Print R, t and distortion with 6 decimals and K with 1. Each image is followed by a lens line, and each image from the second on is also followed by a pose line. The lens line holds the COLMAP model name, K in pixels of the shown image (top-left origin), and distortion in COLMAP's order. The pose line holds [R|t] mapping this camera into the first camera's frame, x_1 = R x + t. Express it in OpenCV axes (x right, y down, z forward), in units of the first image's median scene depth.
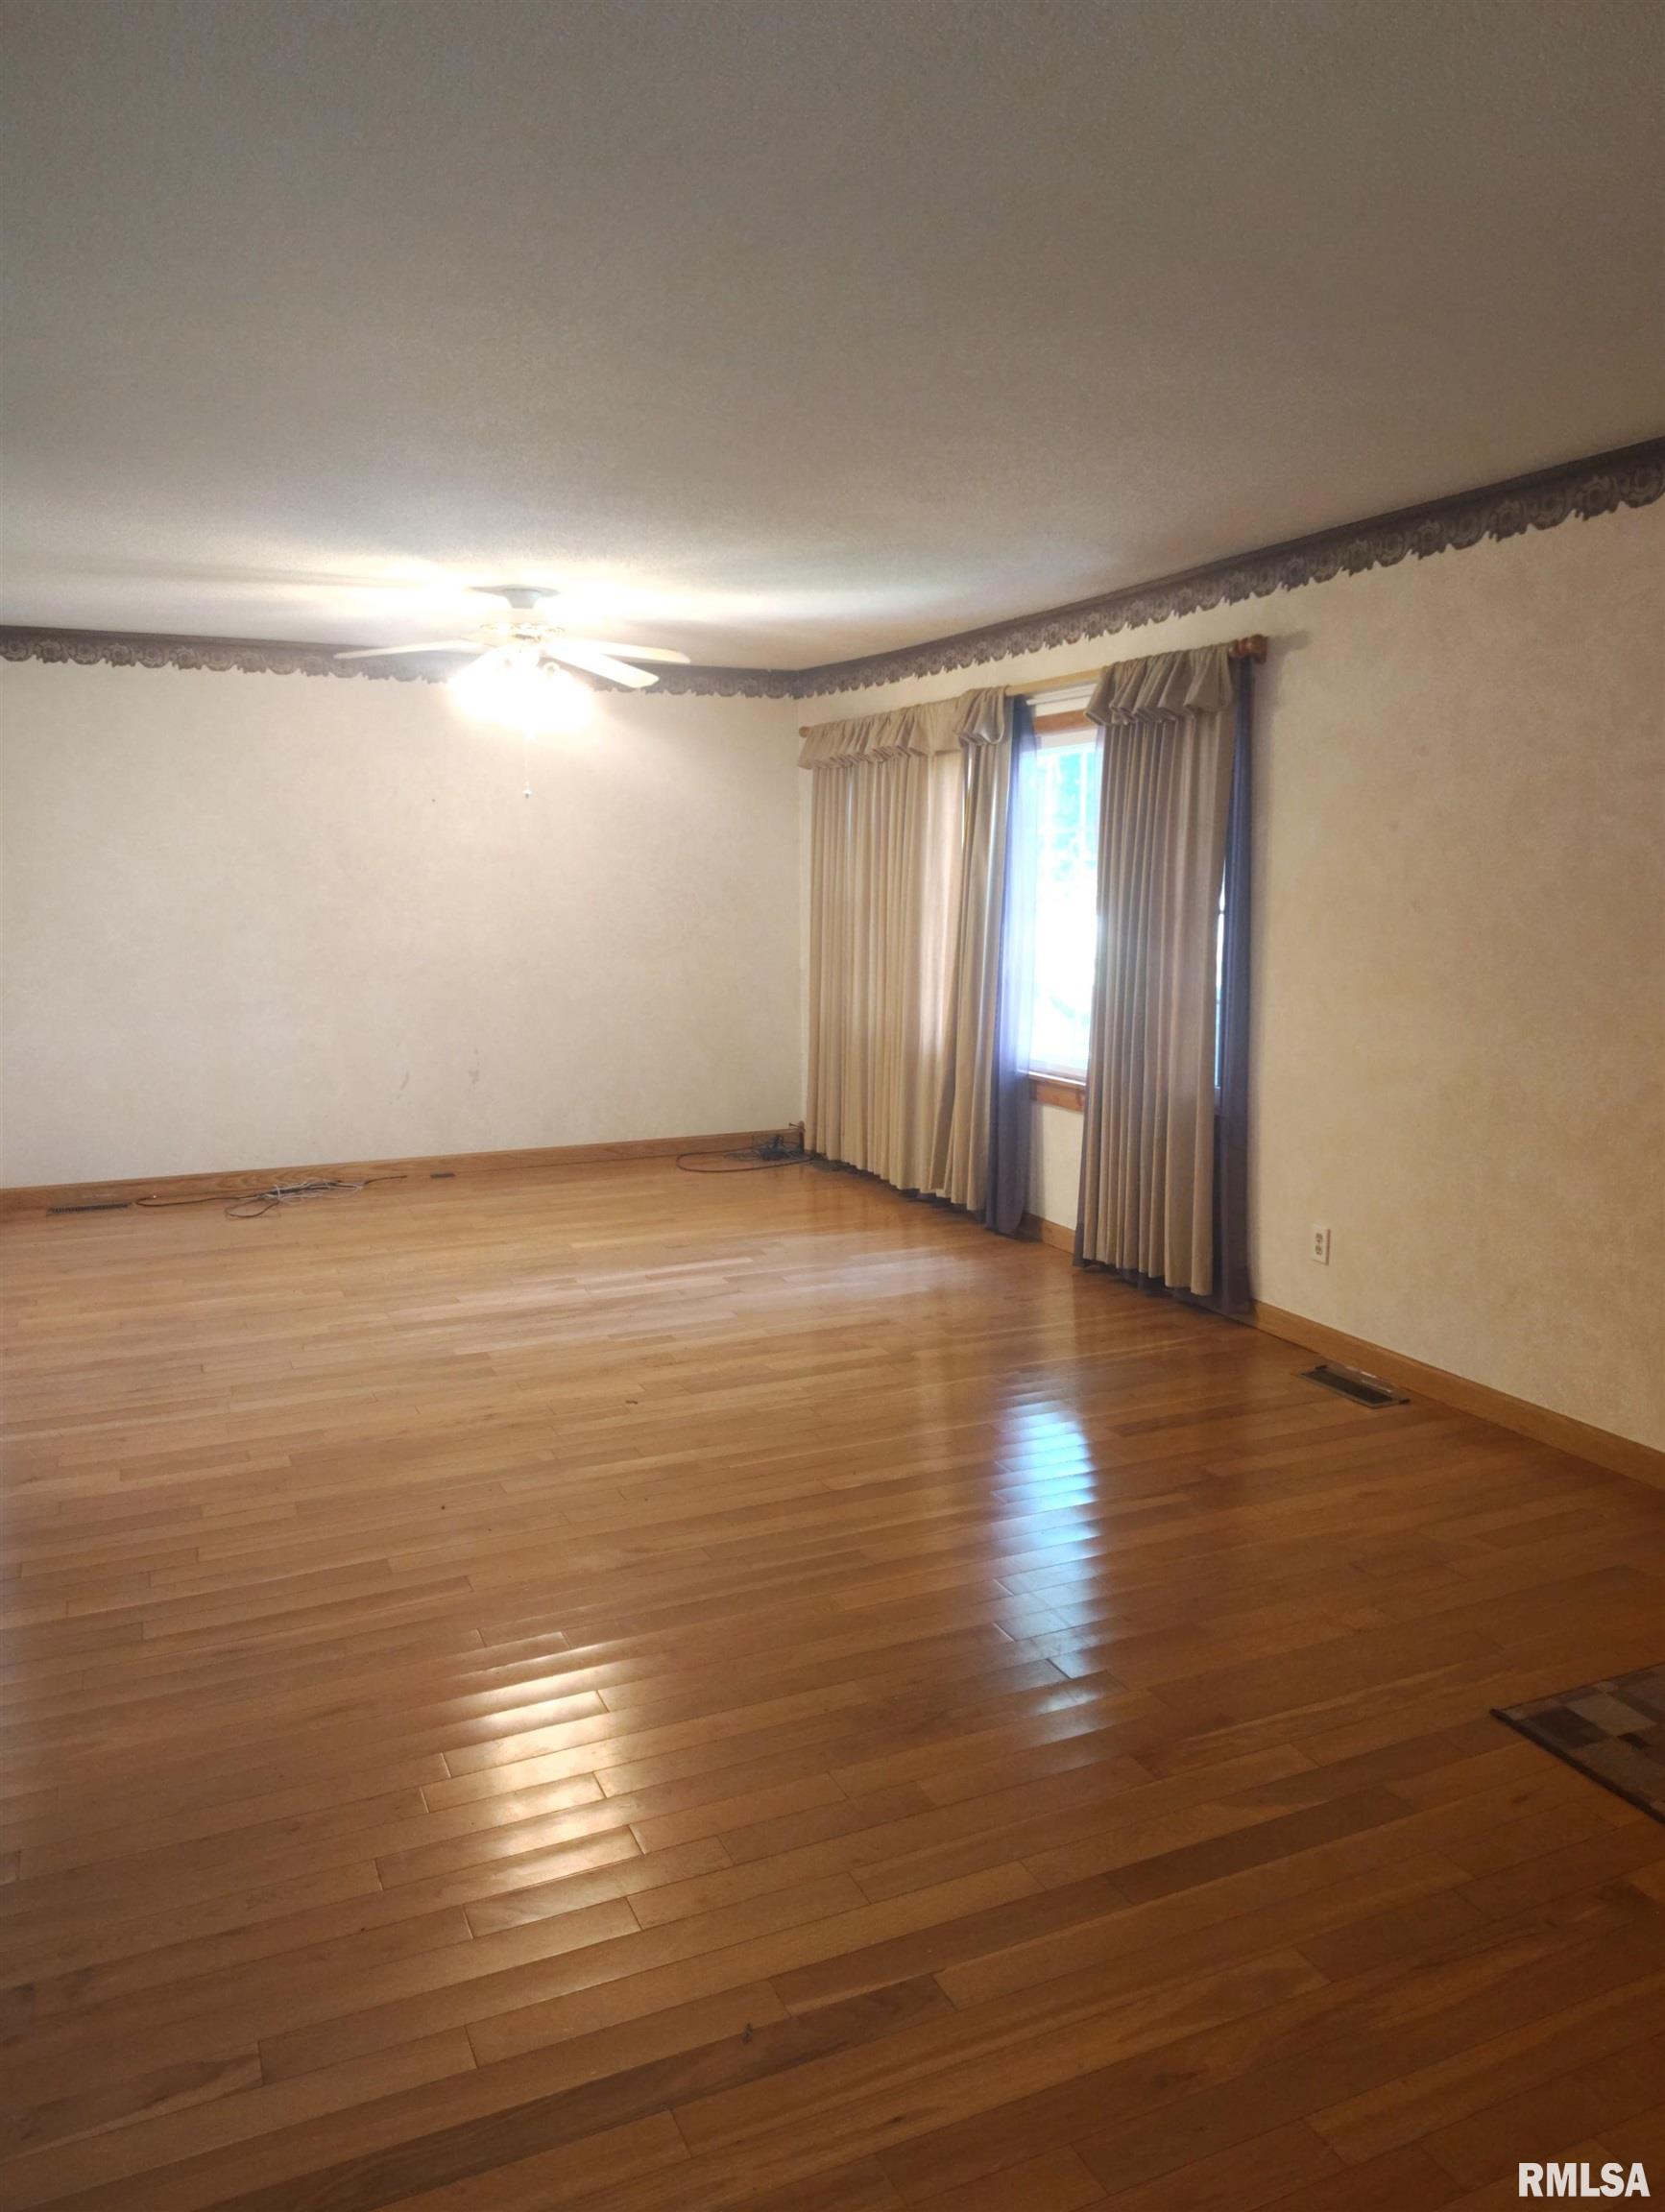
lens RADIAL K [[1614.8, 0, 832.5], [0, 1614.8, 1106.0], [0, 0, 1]] dist [0.036381, 0.000290]
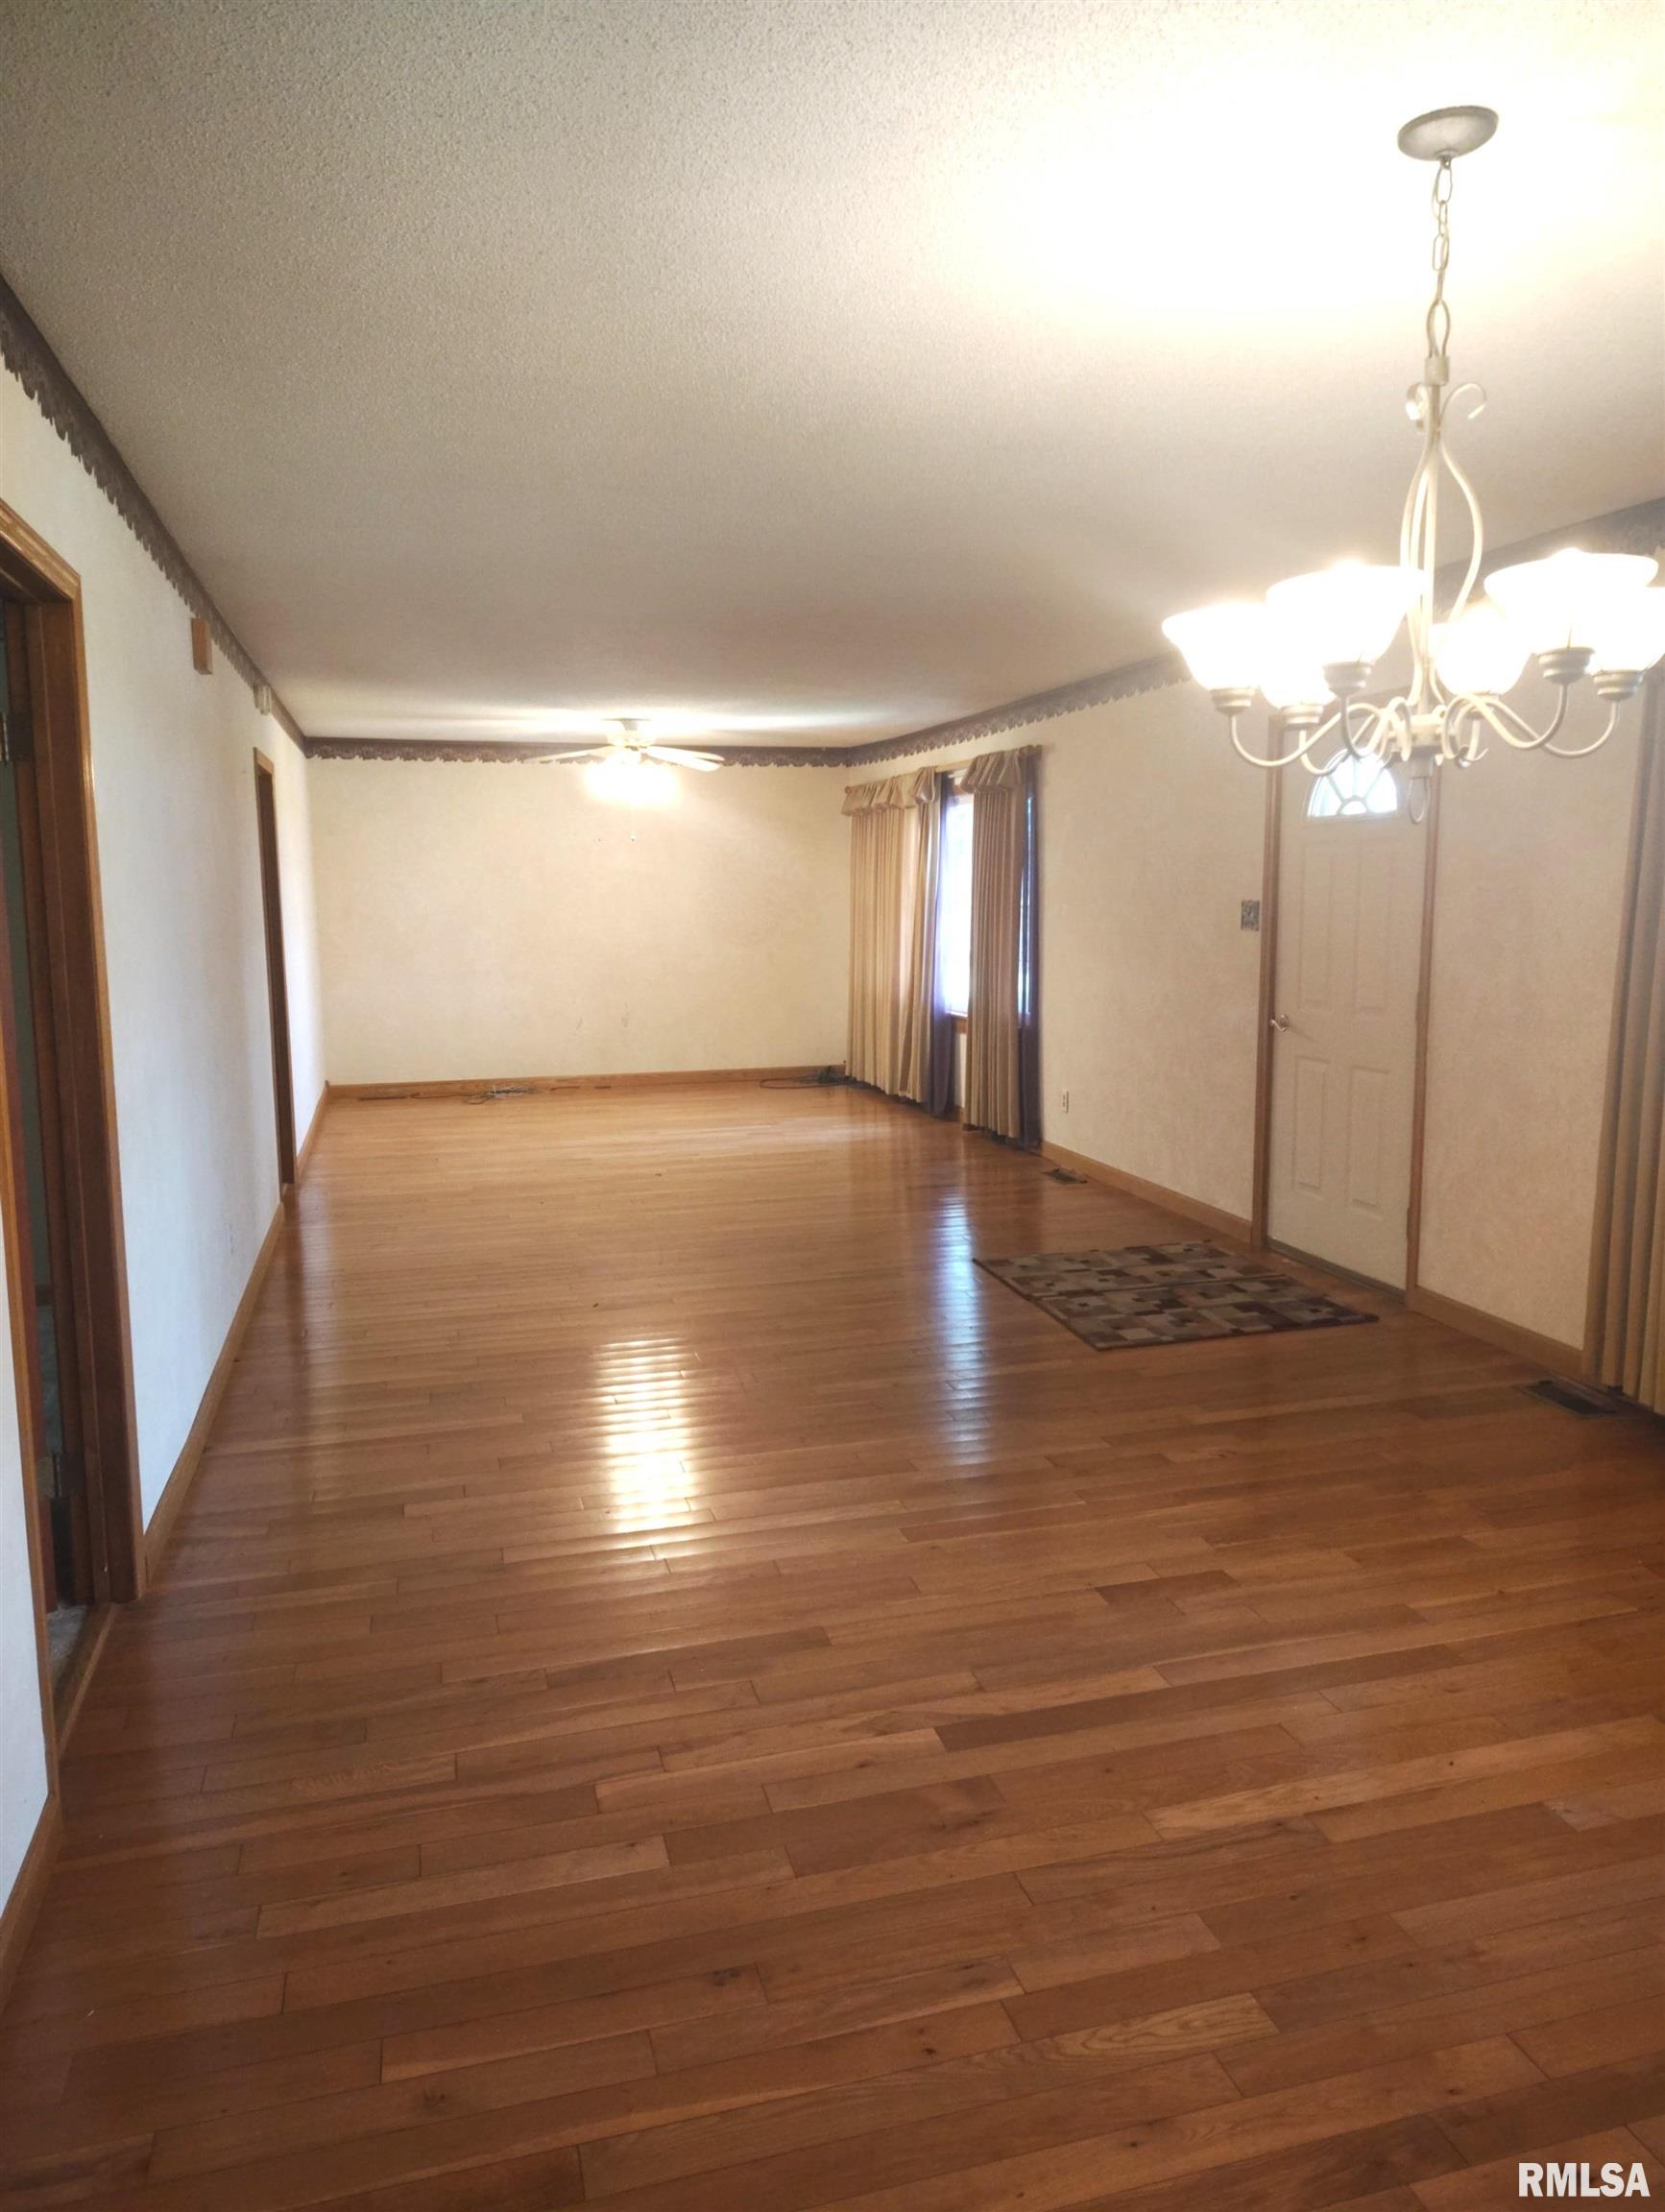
lens RADIAL K [[1539.9, 0, 832.5], [0, 1539.9, 1106.0], [0, 0, 1]] dist [-0.000198, -0.000098]
pose [[0.988773, 0.012836, -0.148871, 0.227205], [-0.013389, 0.999907, -0.002708, 0.073860], [0.148823, 0.004671, 0.988853, -0.478782]]
